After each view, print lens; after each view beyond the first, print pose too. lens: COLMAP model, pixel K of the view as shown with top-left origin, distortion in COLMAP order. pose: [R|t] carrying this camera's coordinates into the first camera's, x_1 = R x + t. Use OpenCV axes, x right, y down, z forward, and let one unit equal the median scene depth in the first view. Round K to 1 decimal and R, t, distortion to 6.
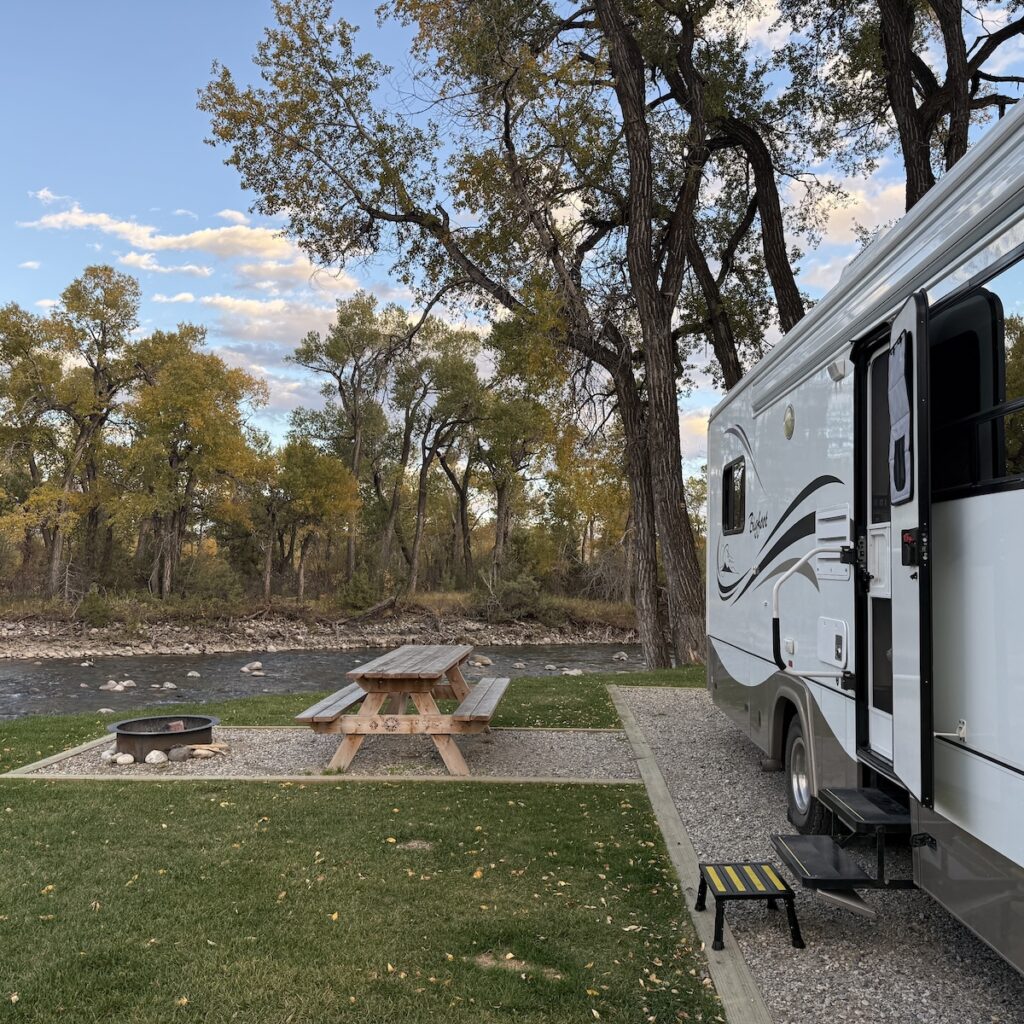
lens RADIAL K [[936.5, 0, 505.2], [0, 936.5, 514.8], [0, 0, 1]] dist [0.155503, -0.348304]
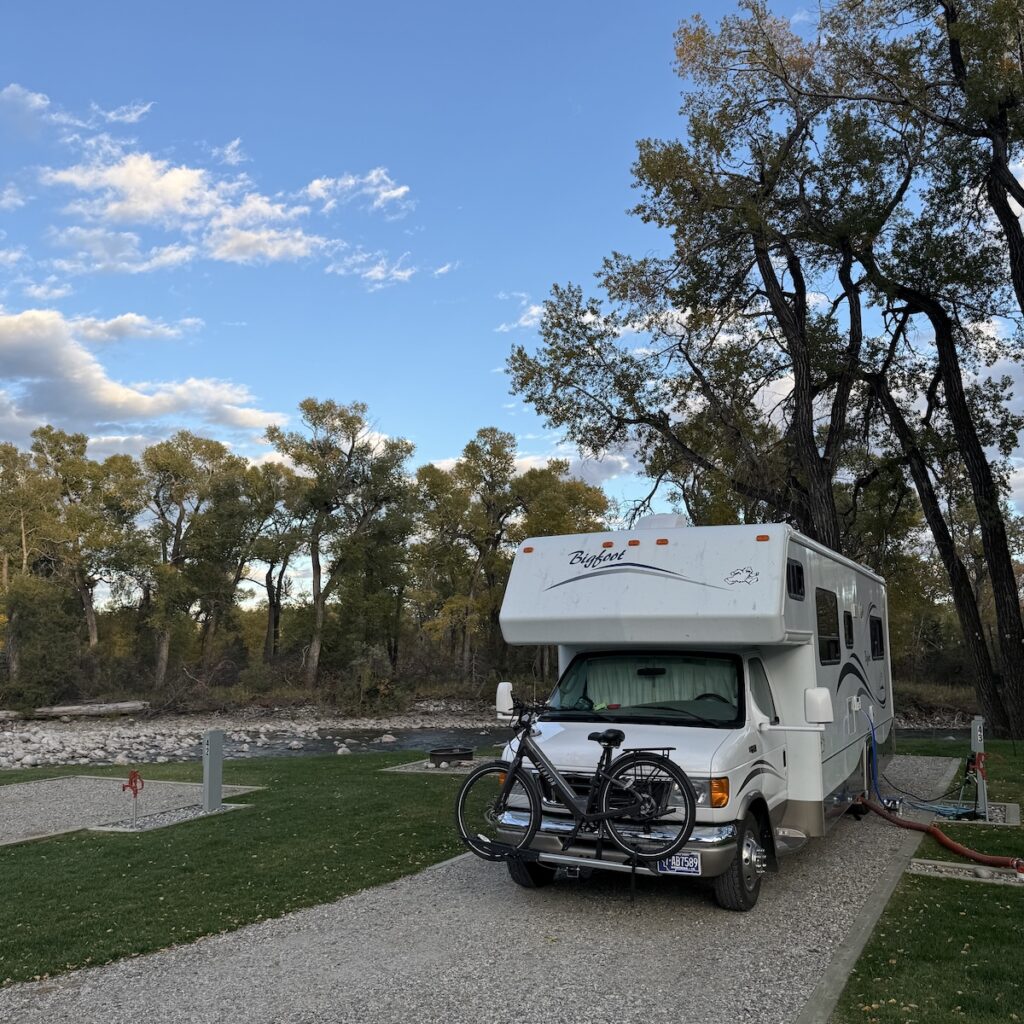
lens RADIAL K [[941.5, 0, 512.0], [0, 941.5, 512.0], [0, 0, 1]] dist [0.164334, -0.362468]
pose [[0.911661, -0.075897, -0.403873, 0.128470], [0.041127, 0.994714, -0.094092, -0.019444], [0.408879, 0.069170, 0.909963, -0.174133]]
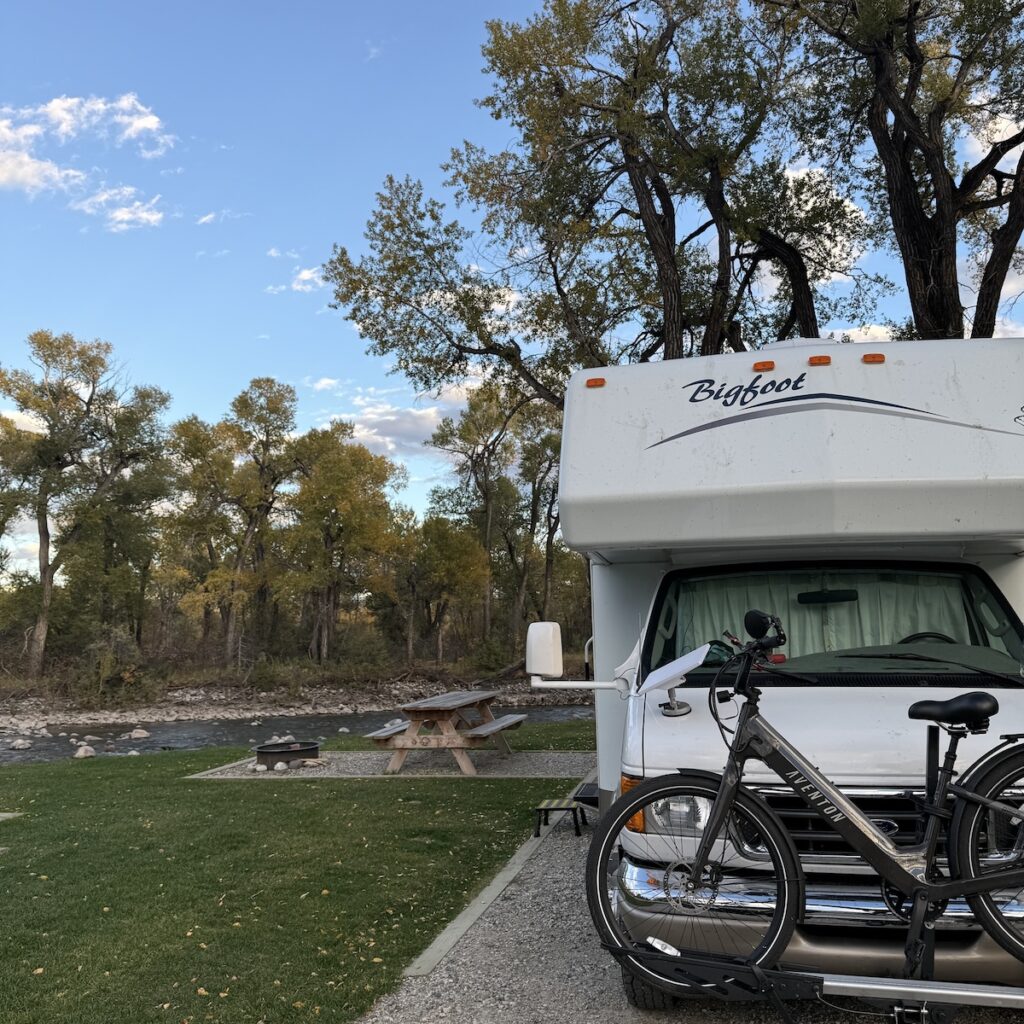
lens RADIAL K [[941.5, 0, 512.0], [0, 941.5, 512.0], [0, 0, 1]] dist [0.164334, -0.362468]
pose [[0.986923, -0.046167, -0.154442, 0.048619], [0.035826, 0.996967, -0.069086, -0.006339], [0.157163, 0.062649, 0.985584, -0.091291]]
